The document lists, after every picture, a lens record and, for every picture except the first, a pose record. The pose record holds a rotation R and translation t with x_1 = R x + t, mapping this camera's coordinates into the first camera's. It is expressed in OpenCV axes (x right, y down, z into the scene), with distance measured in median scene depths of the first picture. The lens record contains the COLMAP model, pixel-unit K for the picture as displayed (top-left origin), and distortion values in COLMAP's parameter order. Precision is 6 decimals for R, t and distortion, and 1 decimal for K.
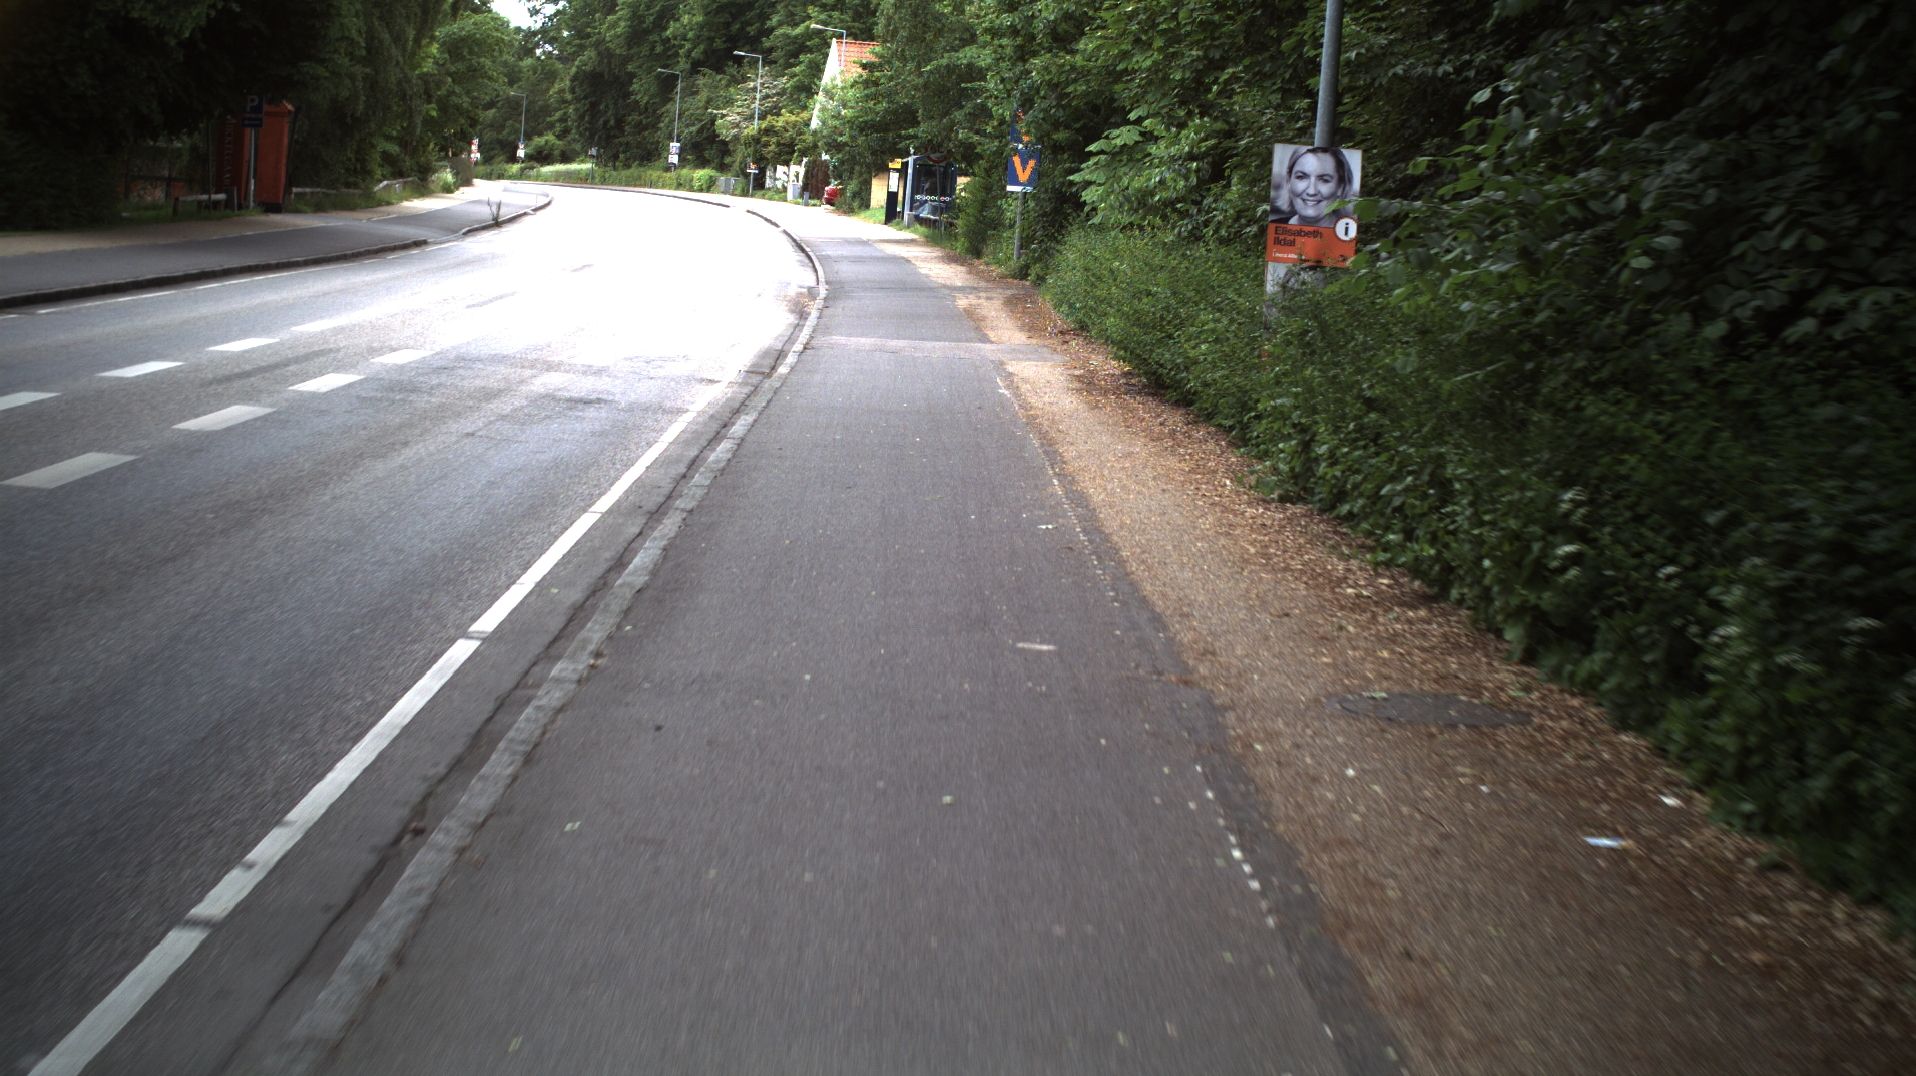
lens RADIAL K [[2459.9, 0, 976.4], [0, 2459.9, 585.0], [0, 0, 1]] dist [-0.091559, 0.000000]
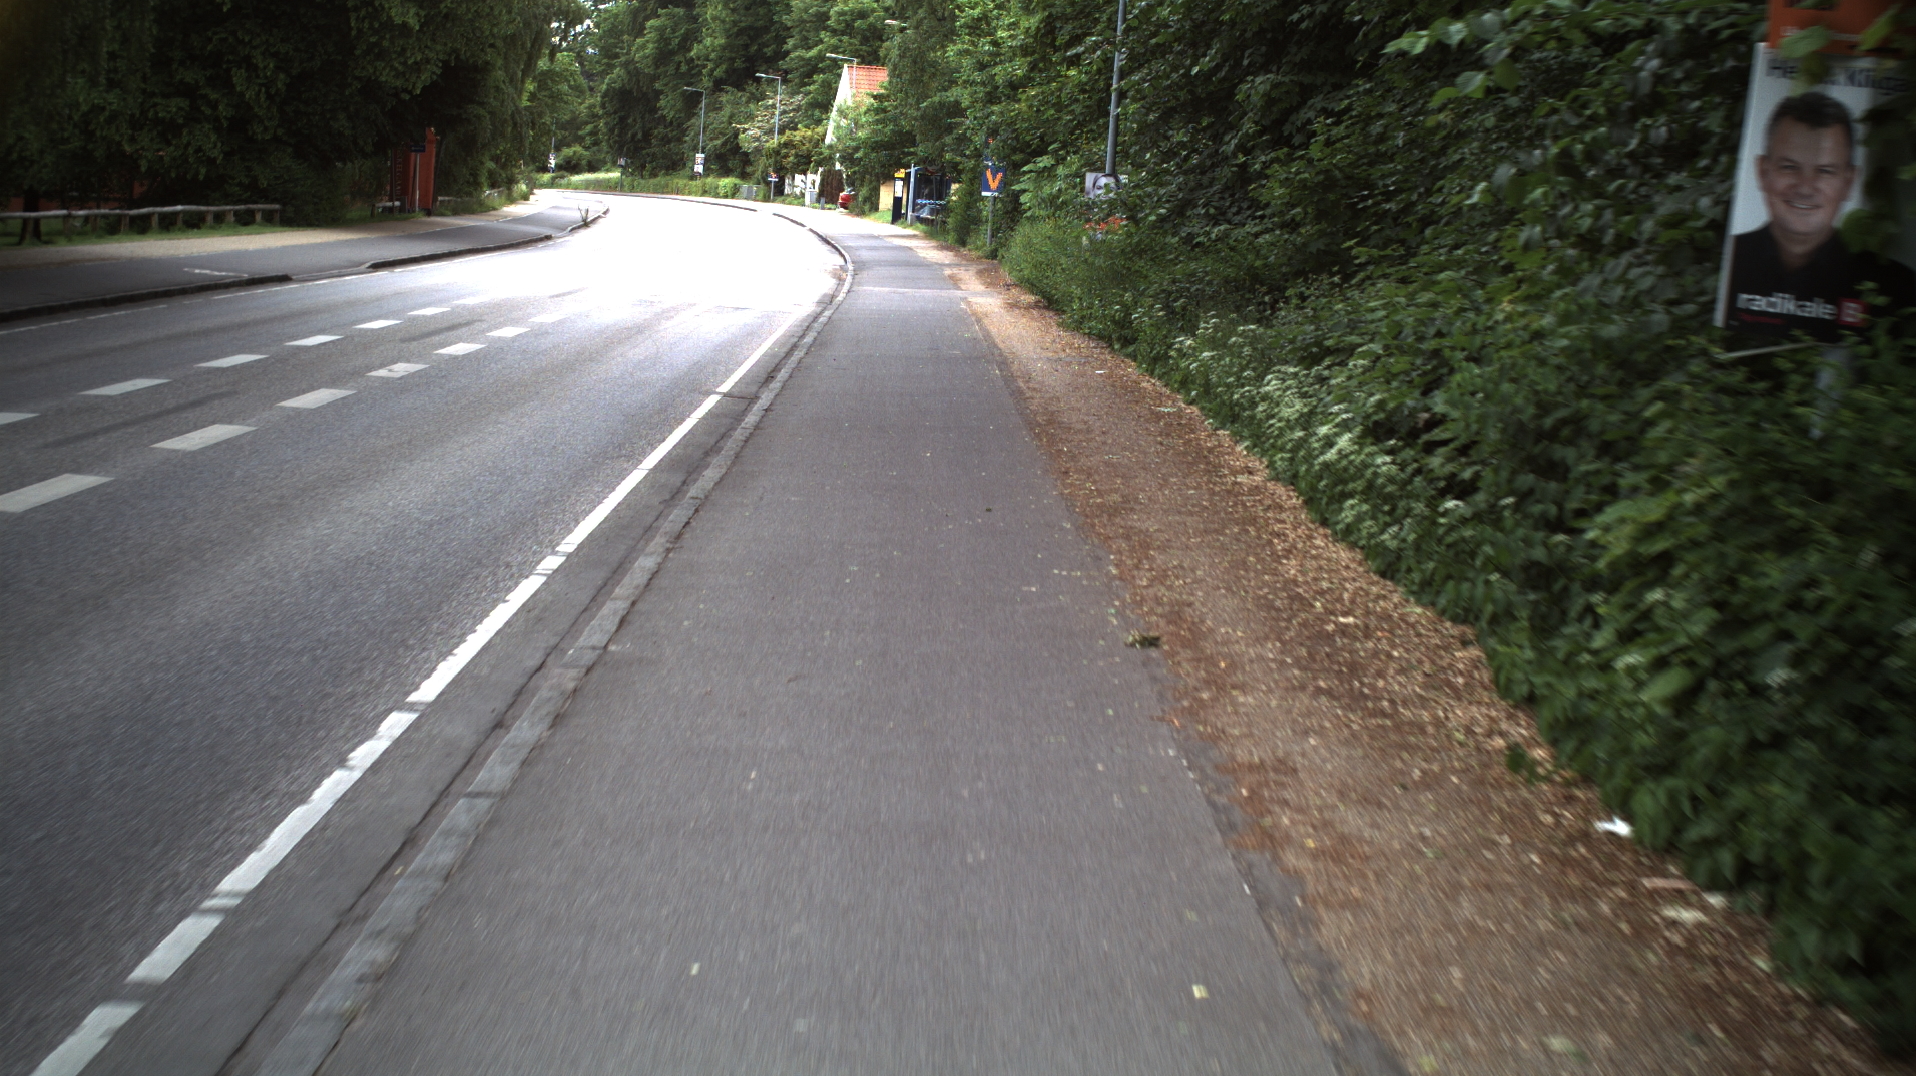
lens RADIAL K [[2459.0, 0, 942.5], [0, 2459.0, 527.7], [0, 0, 1]] dist [-0.089264, 0.000000]
pose [[0.999860, -0.005609, -0.015752, 0.011136], [0.005218, 0.999680, -0.024760, 0.061251], [0.015886, 0.024674, 0.999569, -0.383139]]
